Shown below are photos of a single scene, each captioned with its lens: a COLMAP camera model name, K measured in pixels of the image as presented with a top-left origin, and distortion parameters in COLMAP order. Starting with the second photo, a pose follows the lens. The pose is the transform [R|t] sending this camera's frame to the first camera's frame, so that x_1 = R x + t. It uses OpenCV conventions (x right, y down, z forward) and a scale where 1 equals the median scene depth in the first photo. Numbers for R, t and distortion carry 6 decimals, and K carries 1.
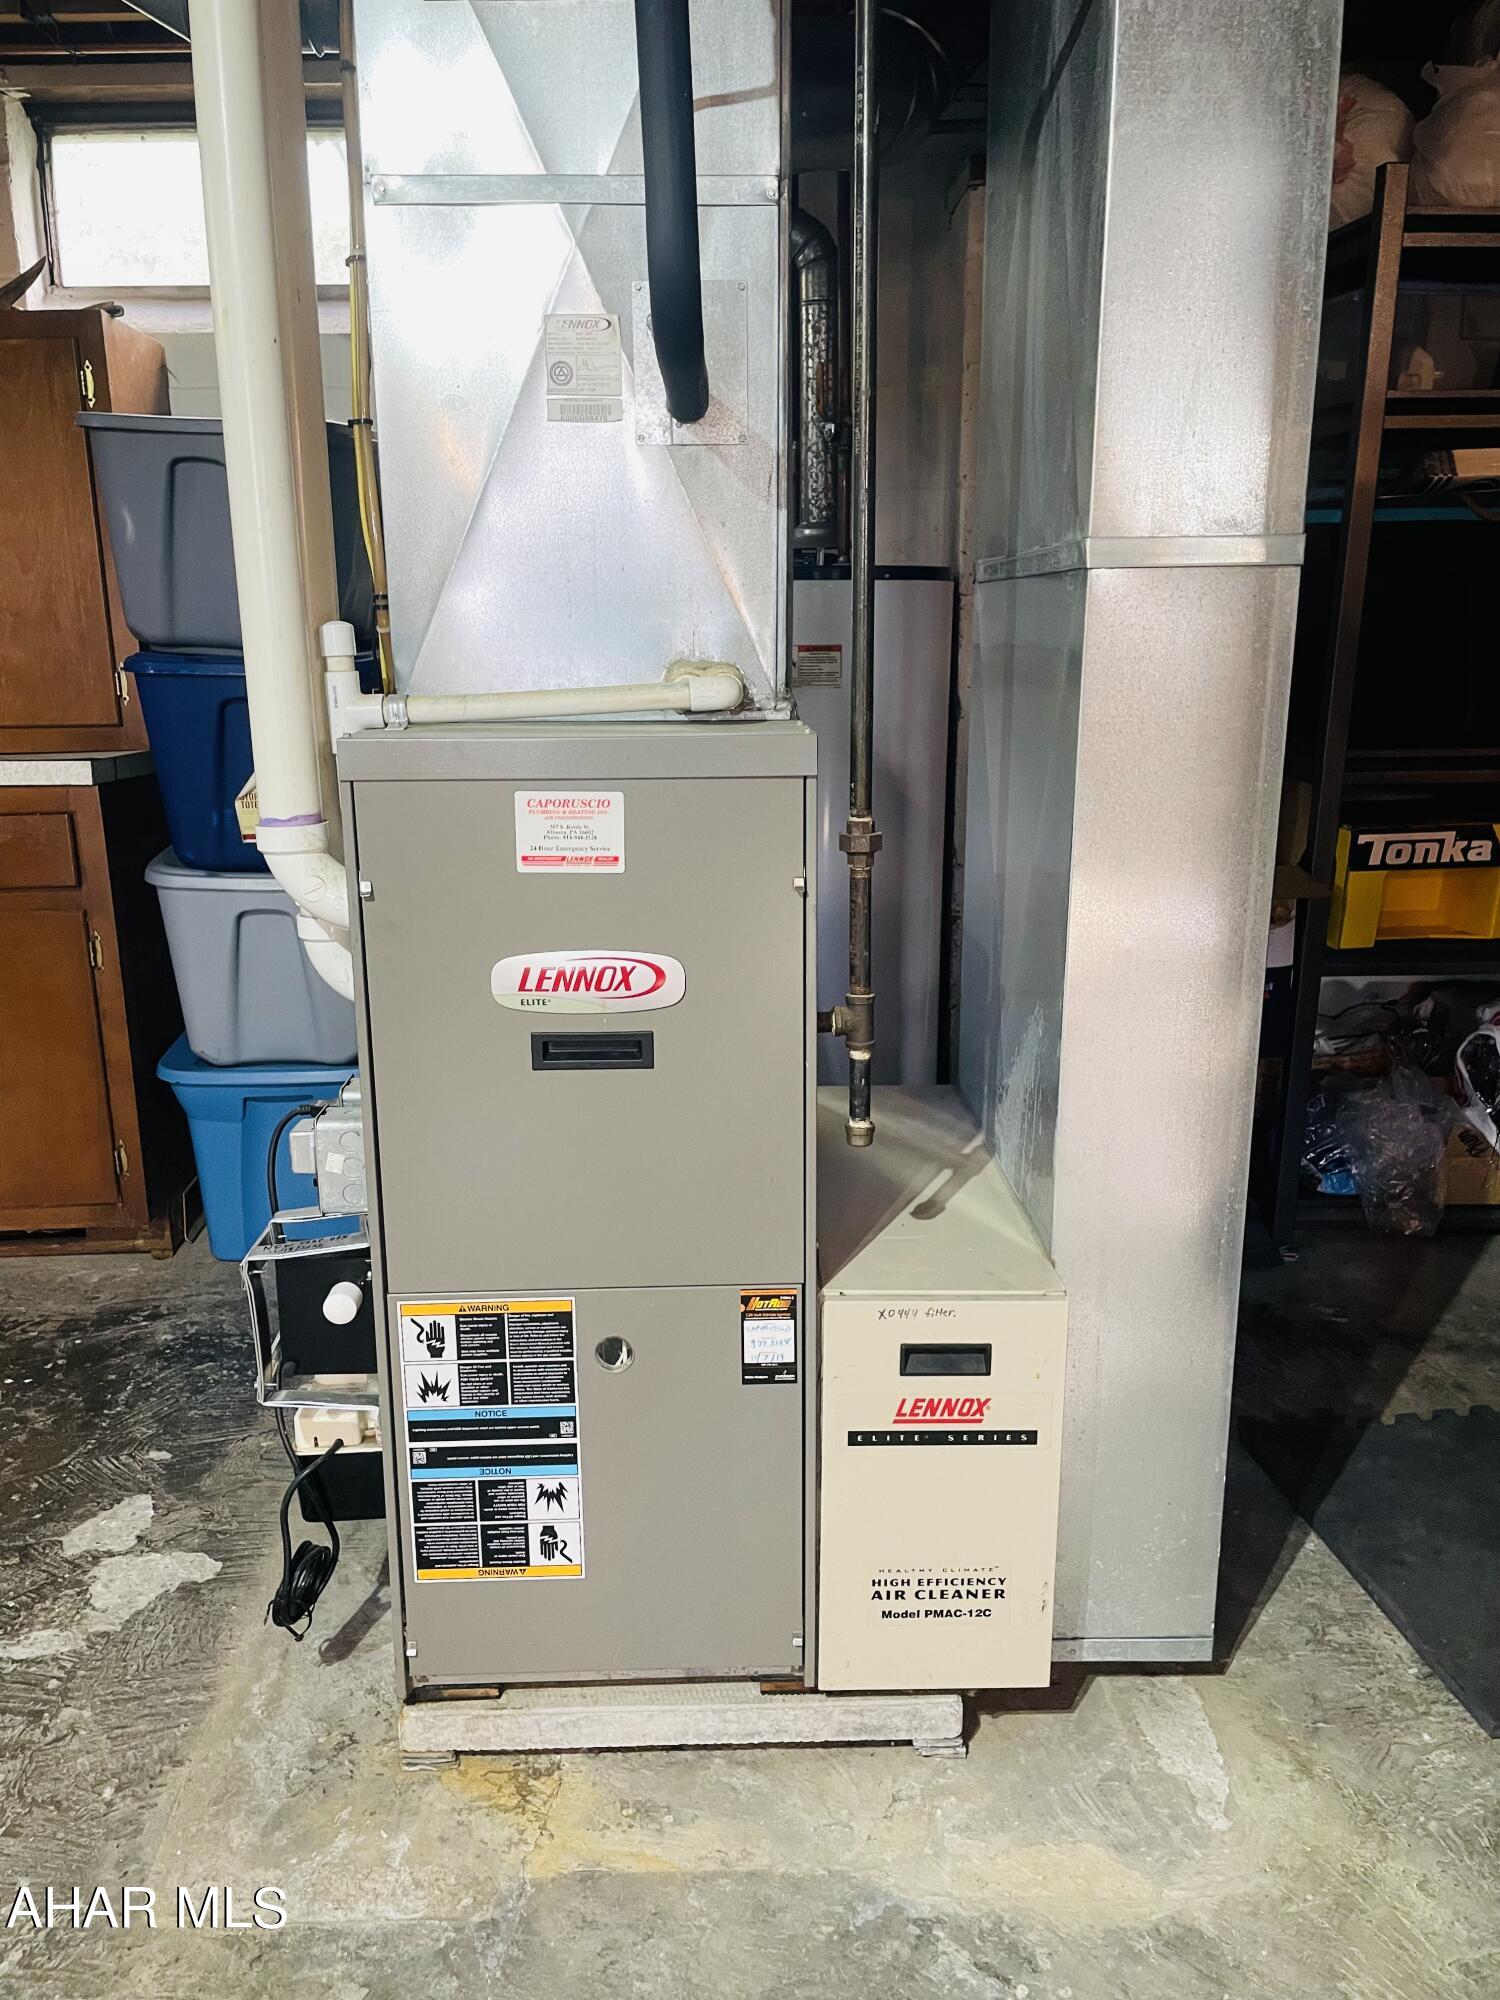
lens RADIAL K [[1473.4, 0, 752.6], [0, 1473.4, 1002.6], [0, 0, 1]] dist [0.106716, -0.136891]
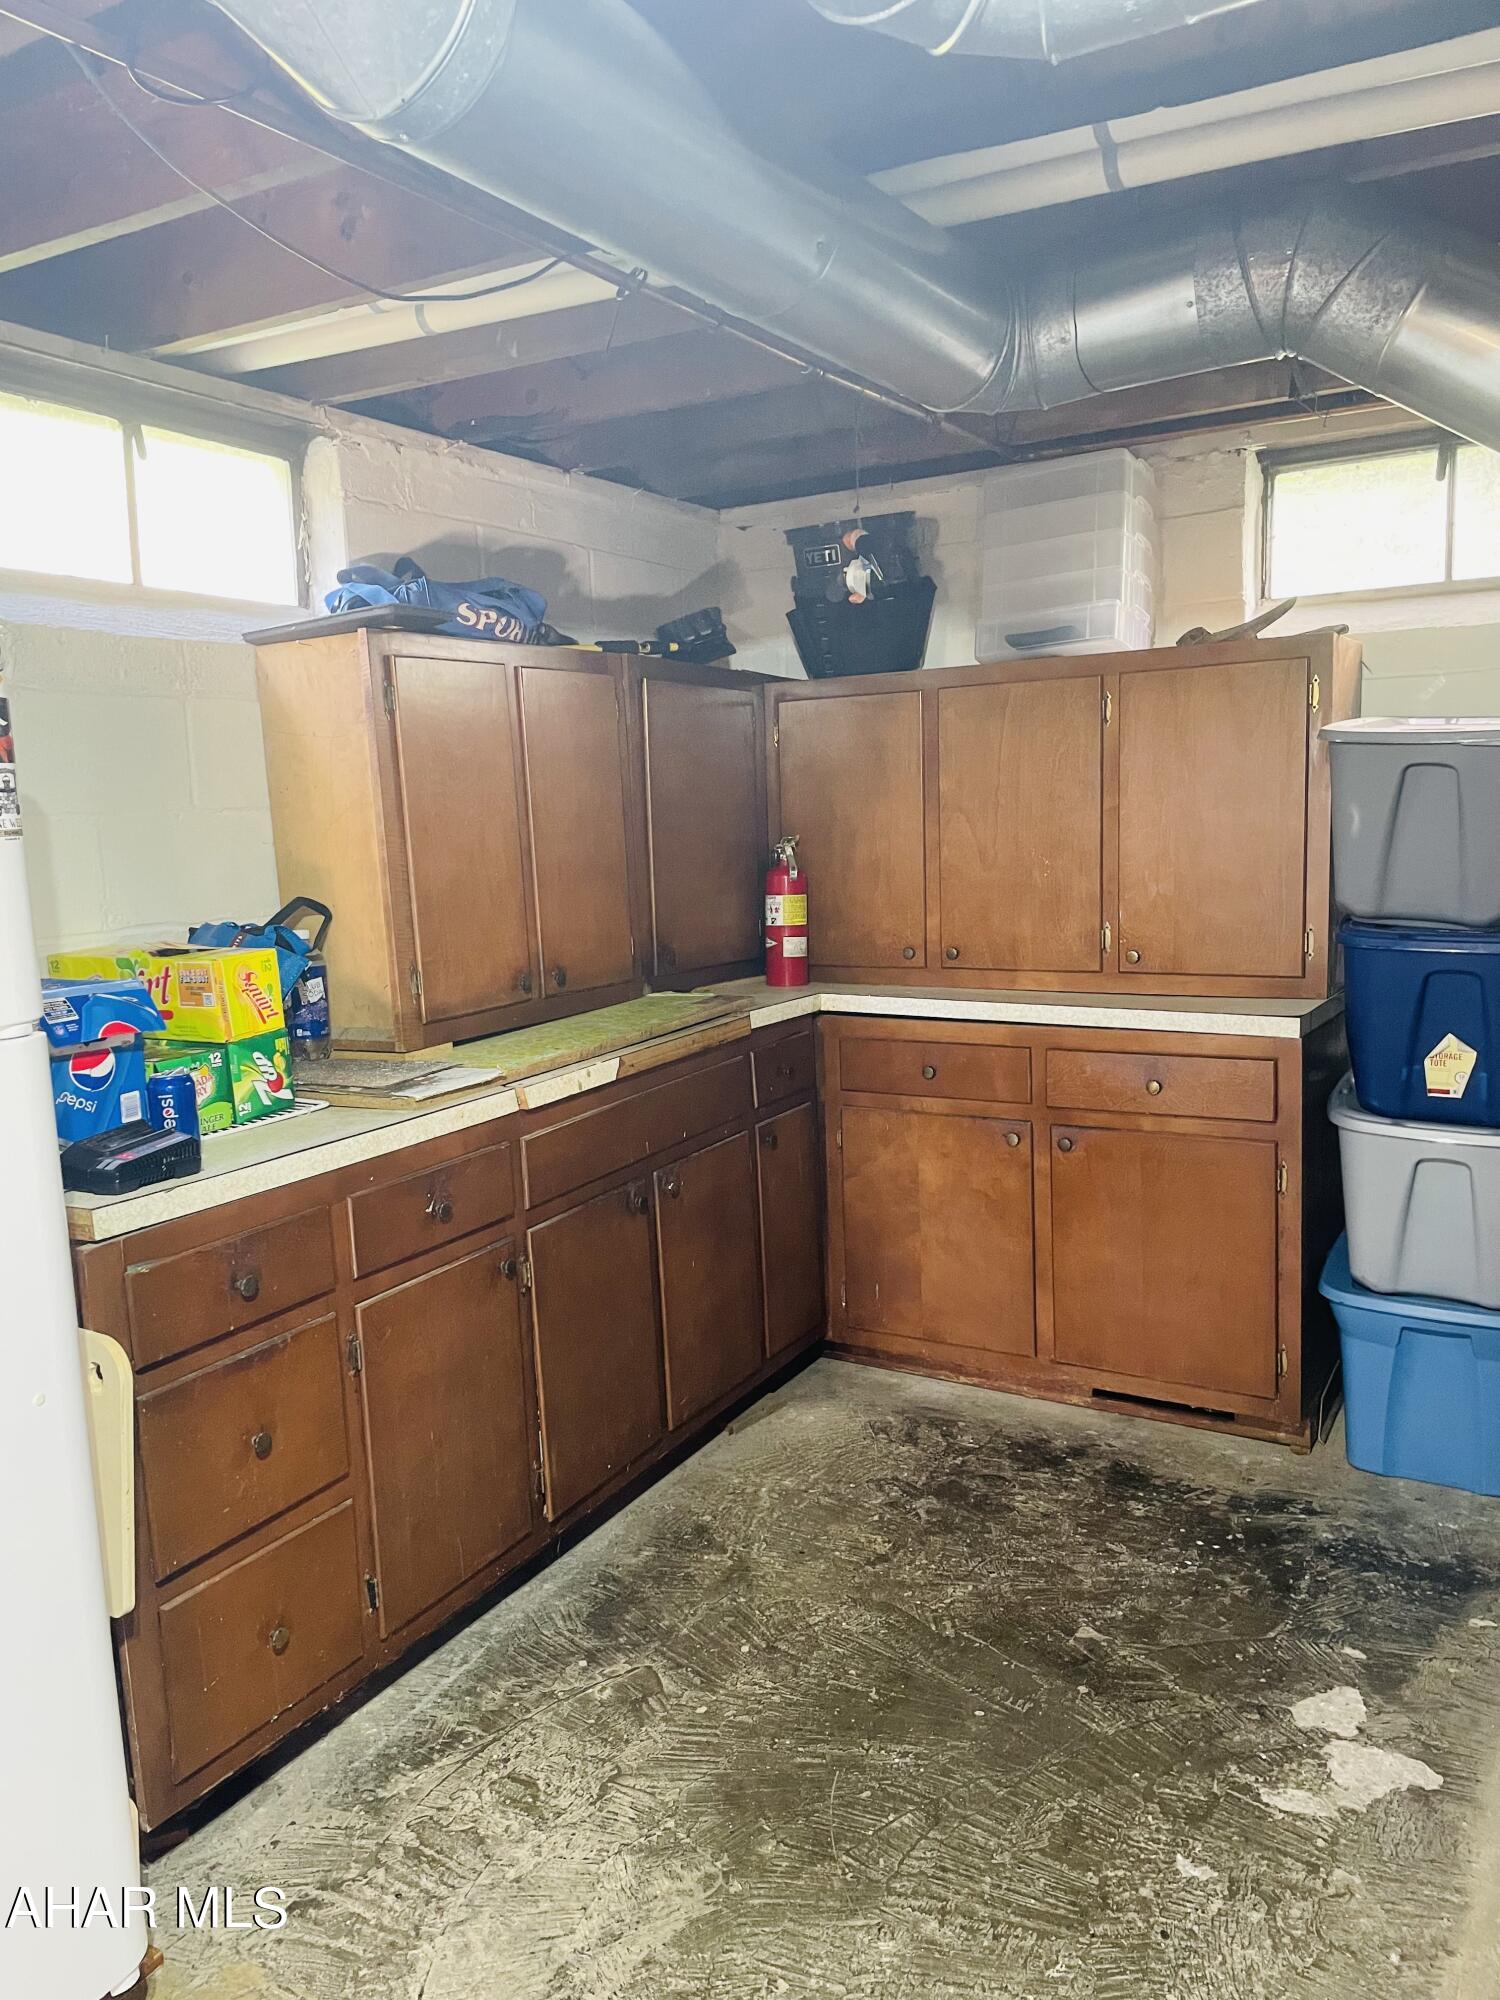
lens RADIAL K [[1473.4, 0, 752.6], [0, 1473.4, 1002.6], [0, 0, 1]] dist [0.106716, -0.136891]
pose [[0.830780, 0.050172, -0.554335, -0.168656], [-0.101195, 0.992946, -0.061791, -0.065975], [0.547325, 0.107431, 0.829997, -0.231393]]
